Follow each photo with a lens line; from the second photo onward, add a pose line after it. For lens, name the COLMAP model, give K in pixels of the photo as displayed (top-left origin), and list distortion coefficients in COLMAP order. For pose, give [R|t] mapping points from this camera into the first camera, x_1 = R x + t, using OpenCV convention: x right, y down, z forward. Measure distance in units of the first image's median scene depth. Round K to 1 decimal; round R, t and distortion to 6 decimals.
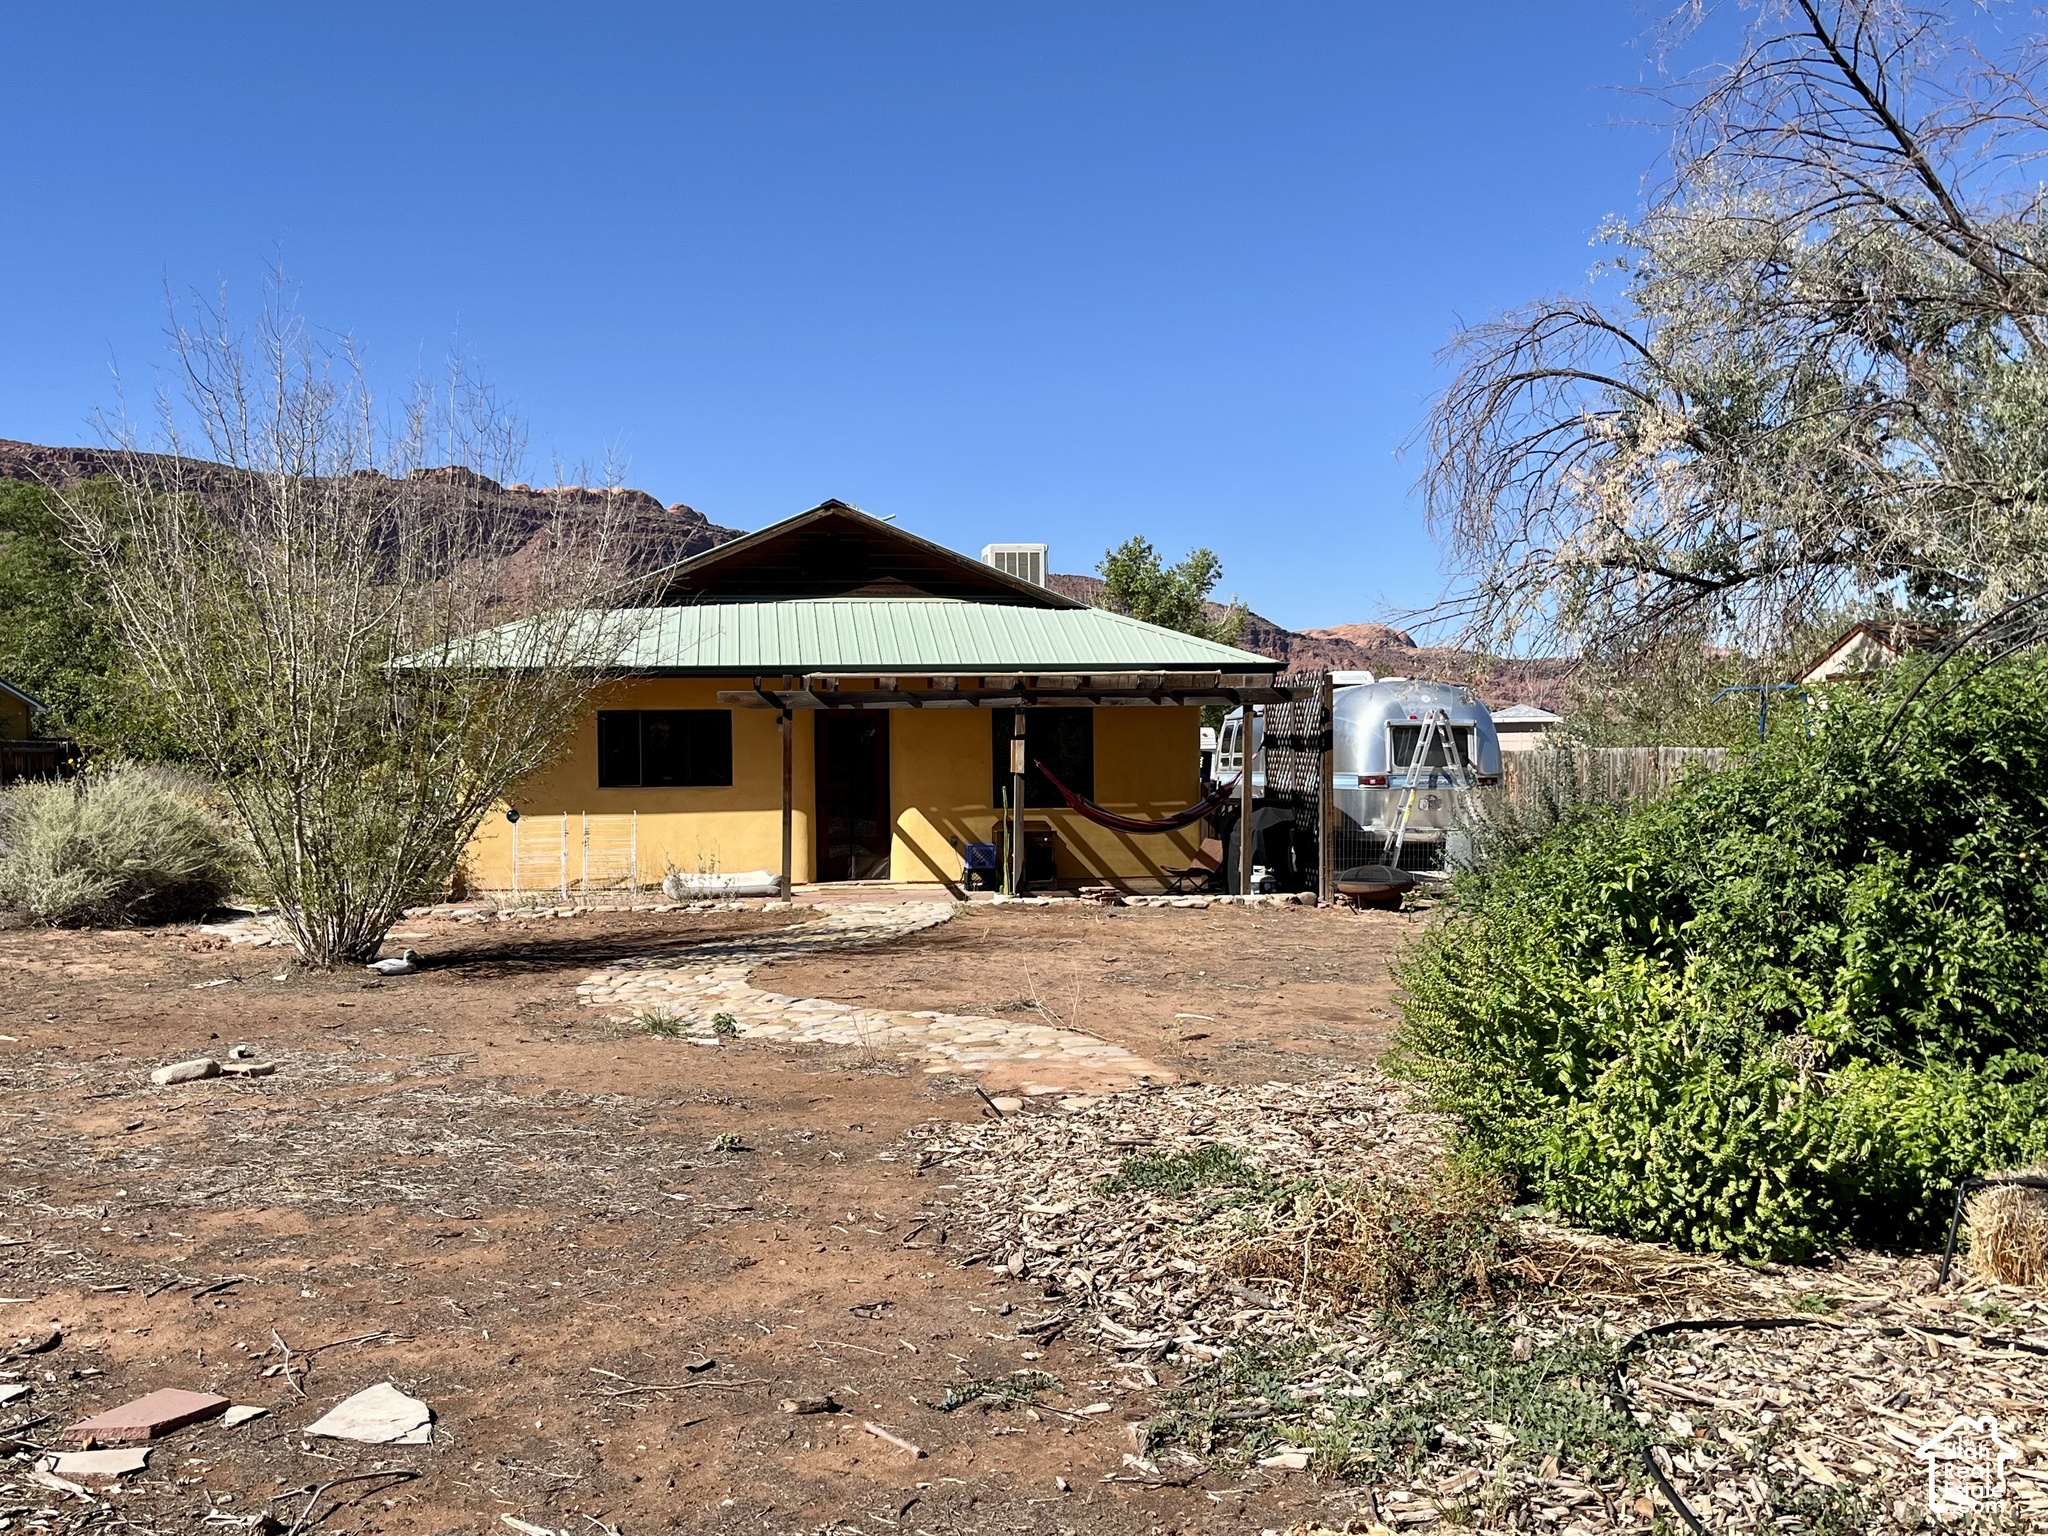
lens RADIAL K [[1951.7, 0, 1022.4], [0, 1951.7, 779.7], [0, 0, 1]] dist [0.020320, 0.000000]
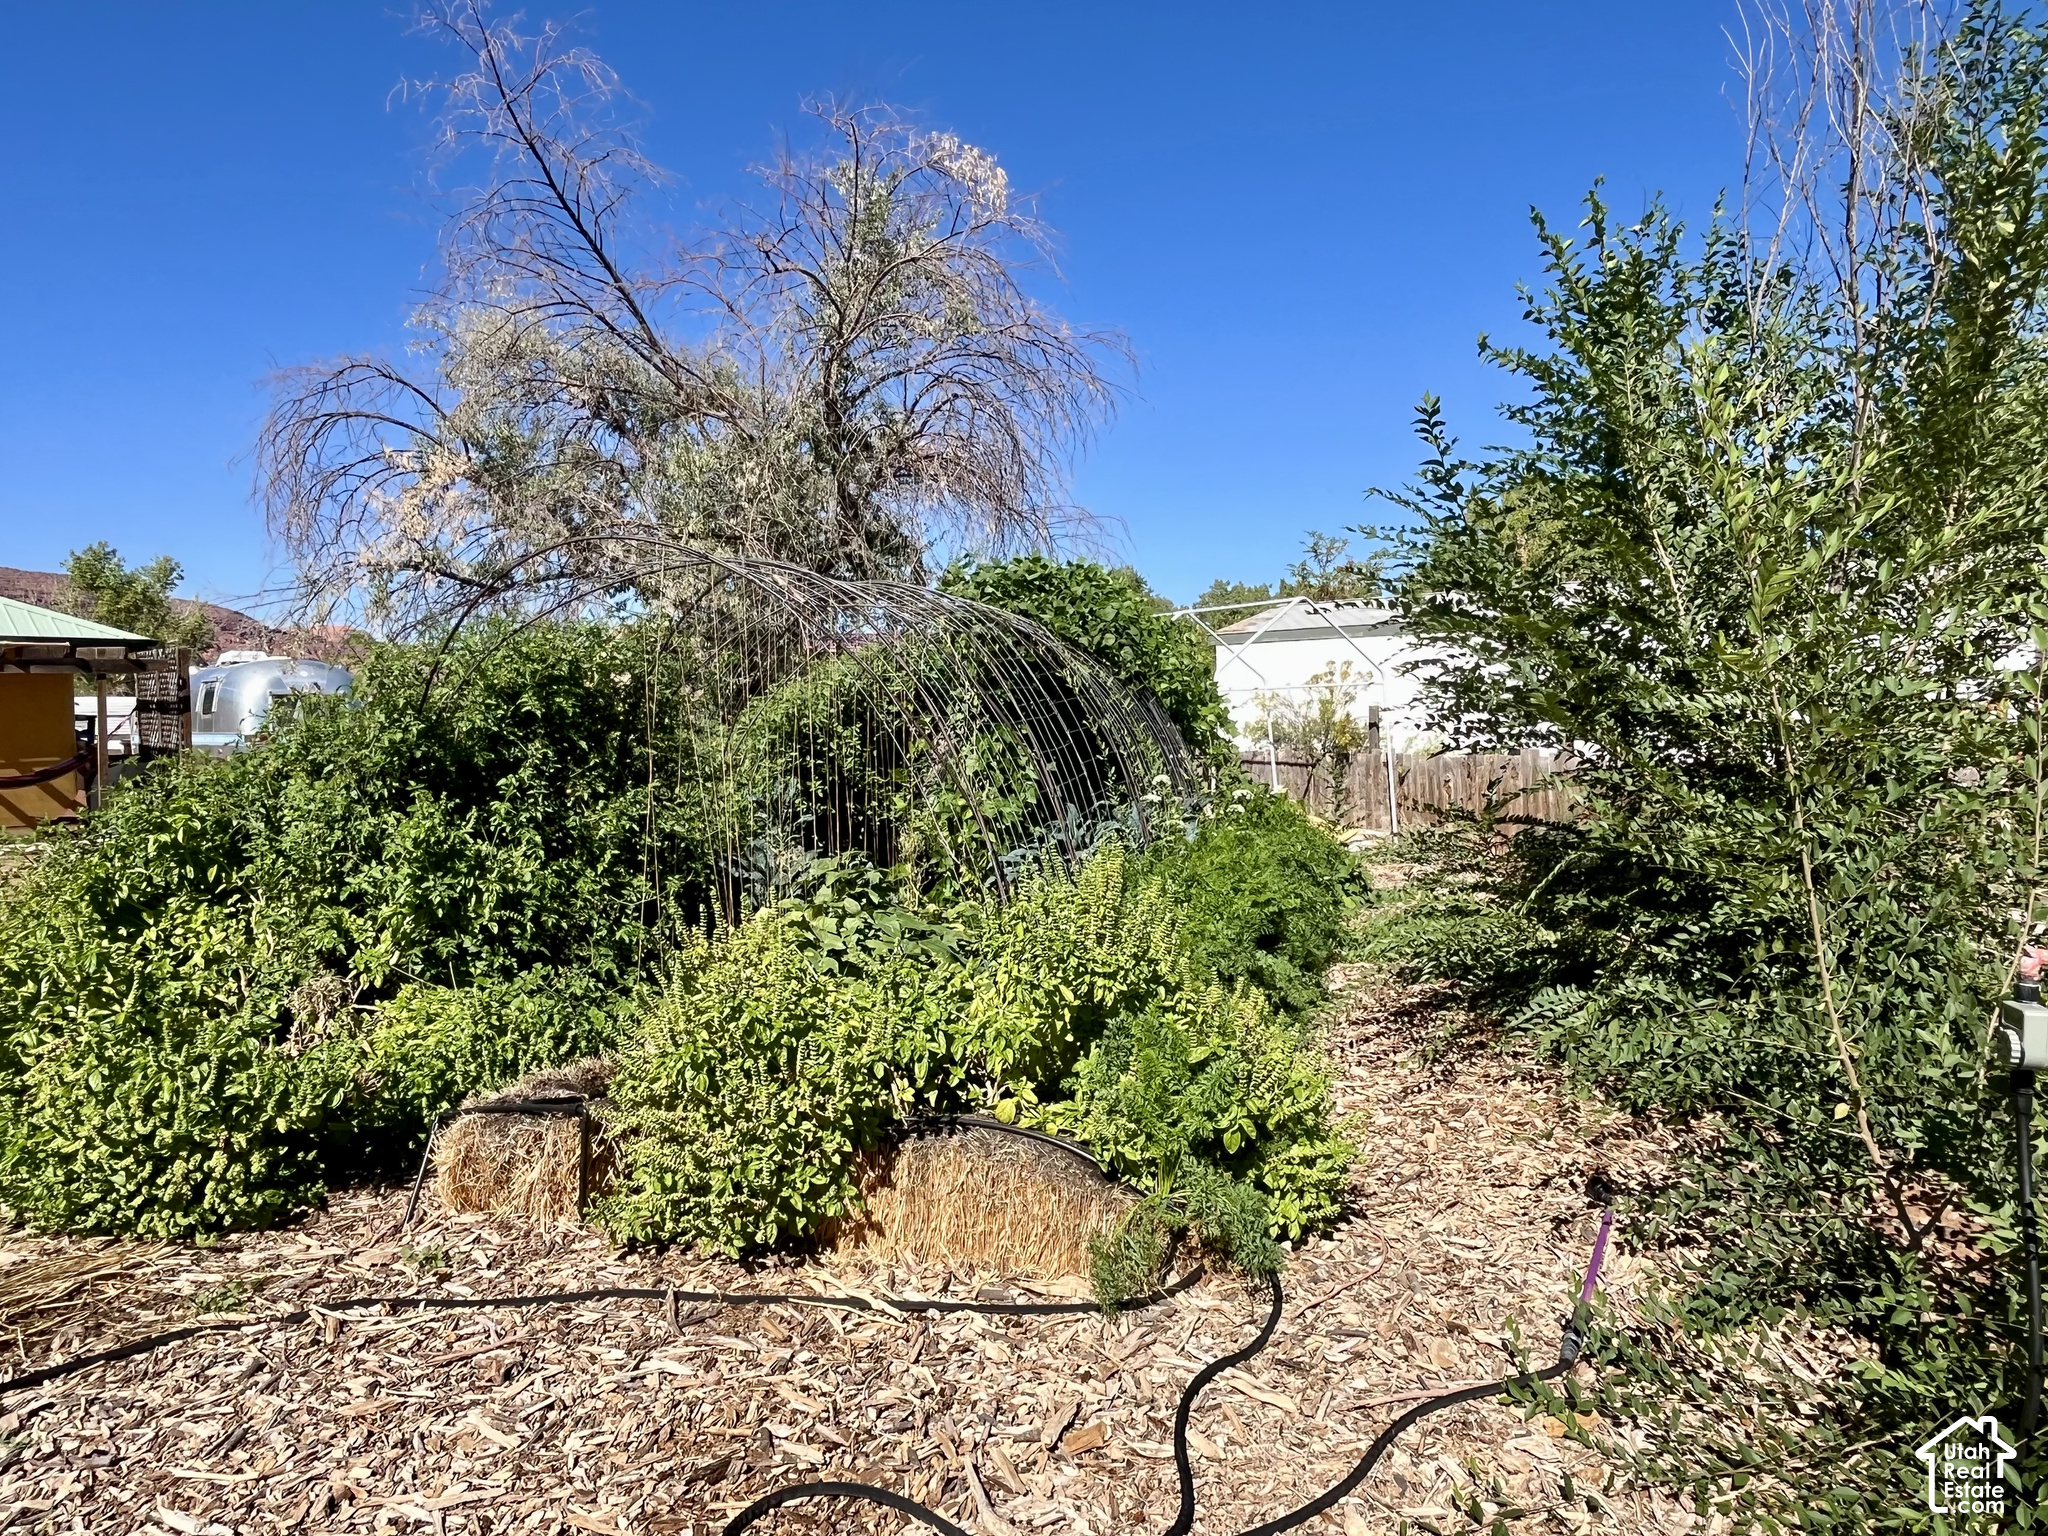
lens RADIAL K [[1254.0, 0, 1025.0], [0, 1254.0, 763.9], [0, 0, 1]] dist [-0.000425, 0.000328]
pose [[0.787075, -0.024358, 0.616377, 0.265617], [0.010871, 0.999613, 0.025621, 0.005924], [-0.616762, -0.013465, 0.787034, 0.242495]]
